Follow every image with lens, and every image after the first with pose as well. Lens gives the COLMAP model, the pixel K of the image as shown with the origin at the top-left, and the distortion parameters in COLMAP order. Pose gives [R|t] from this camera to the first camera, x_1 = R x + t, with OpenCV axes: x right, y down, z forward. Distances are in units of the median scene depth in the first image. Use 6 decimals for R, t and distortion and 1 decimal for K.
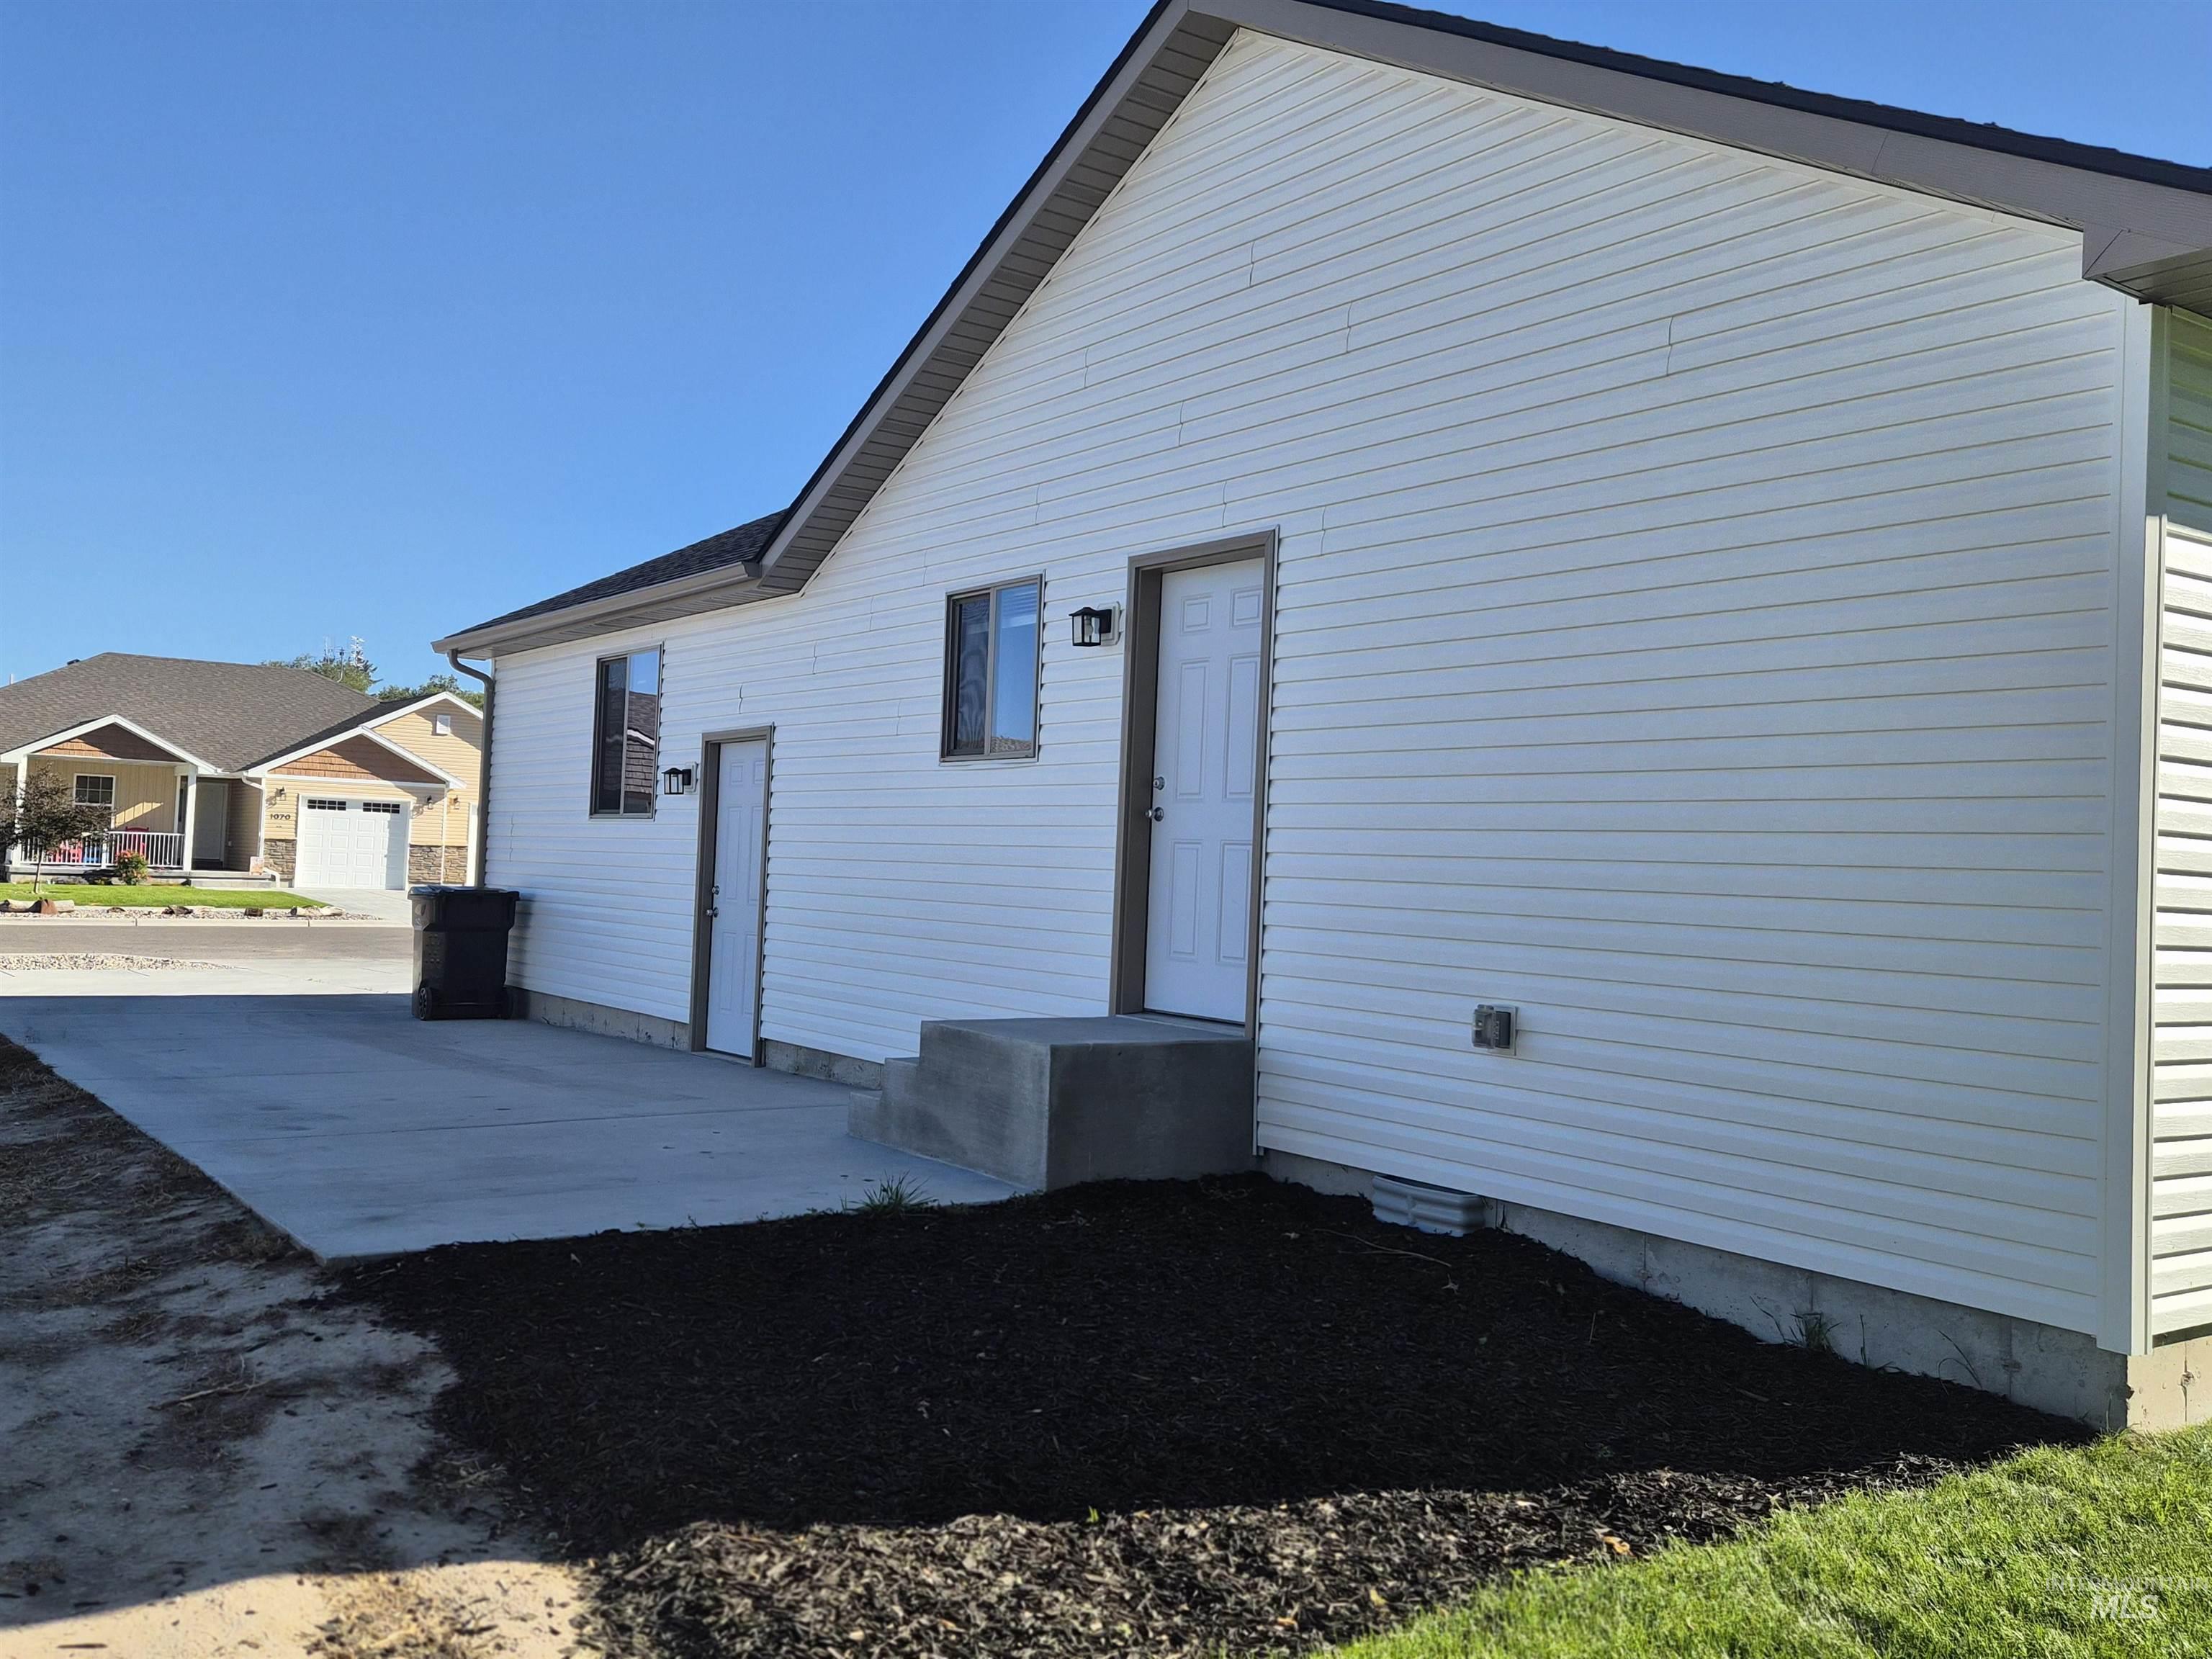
lens RADIAL K [[1968.9, 0, 1138.0], [0, 1968.9, 828.2], [0, 0, 1]] dist [0.050121, -0.006036]
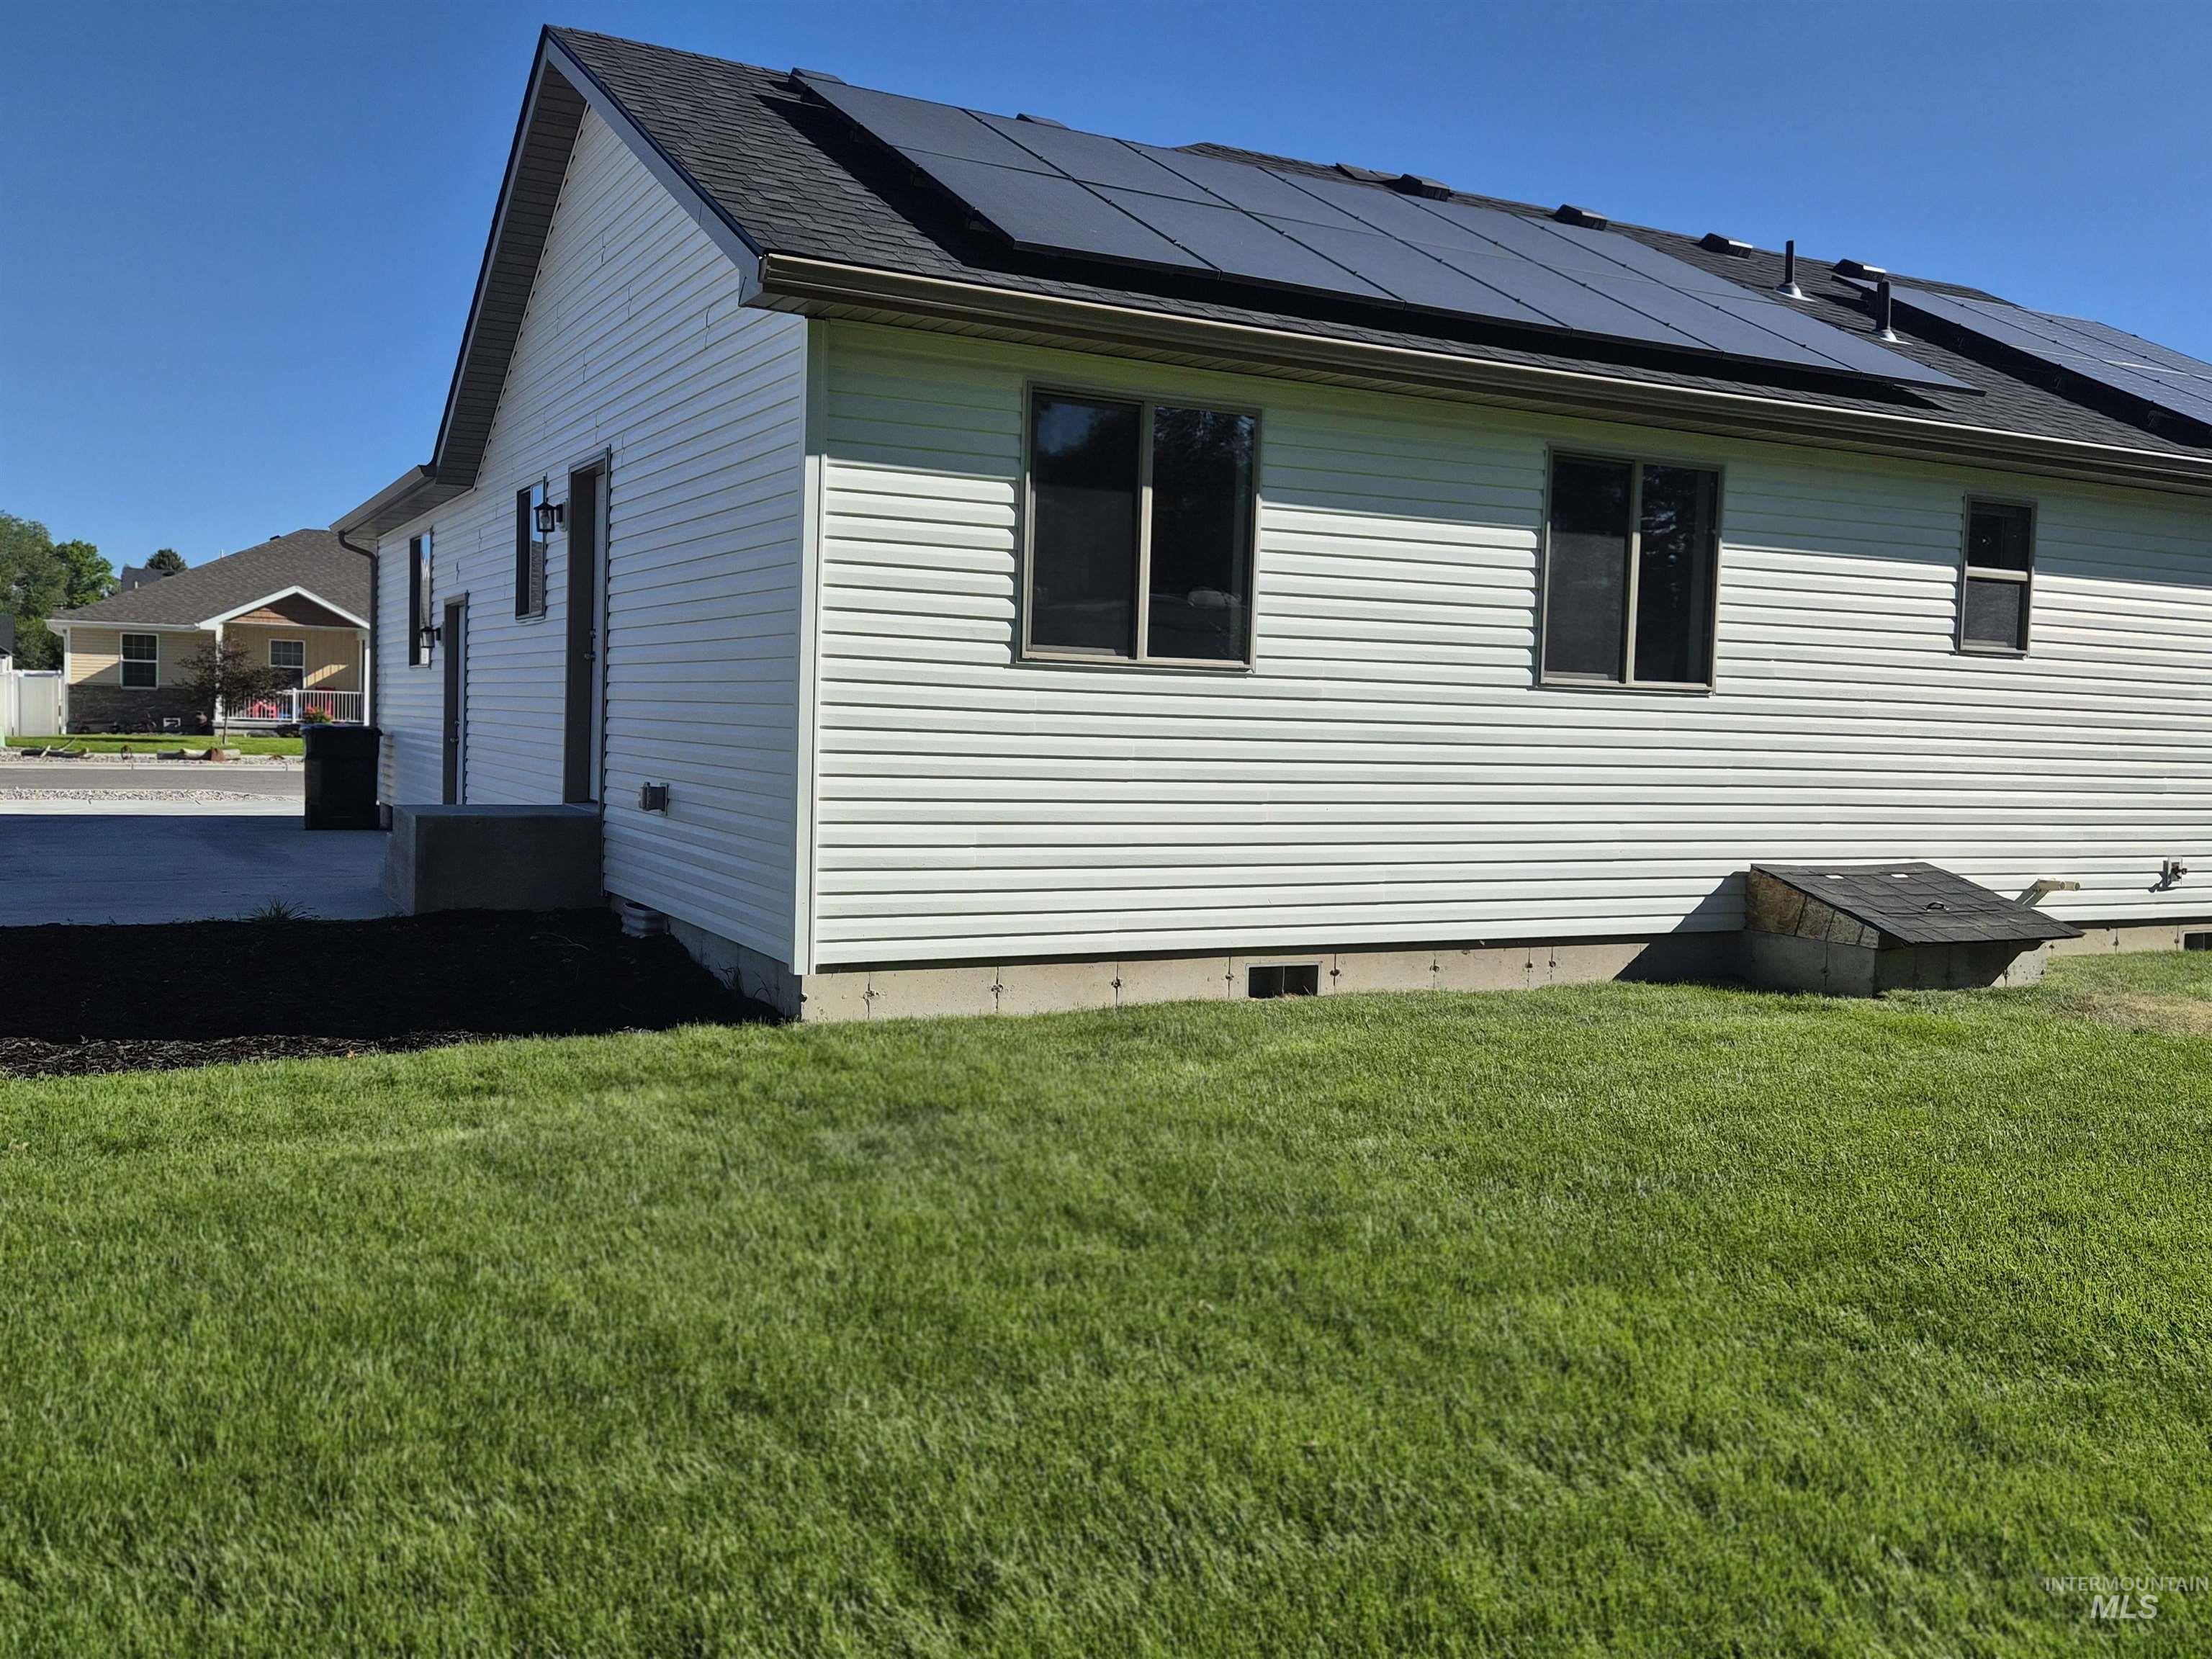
lens RADIAL K [[1962.8, 0, 1106.0], [0, 1962.8, 829.5], [0, 0, 1]] dist [0.106422, 0.004246]
pose [[0.989790, -0.002918, -0.142505, 0.689954], [0.013592, 0.997166, 0.073988, 0.019637], [0.141885, -0.075170, 0.987025, -0.389475]]
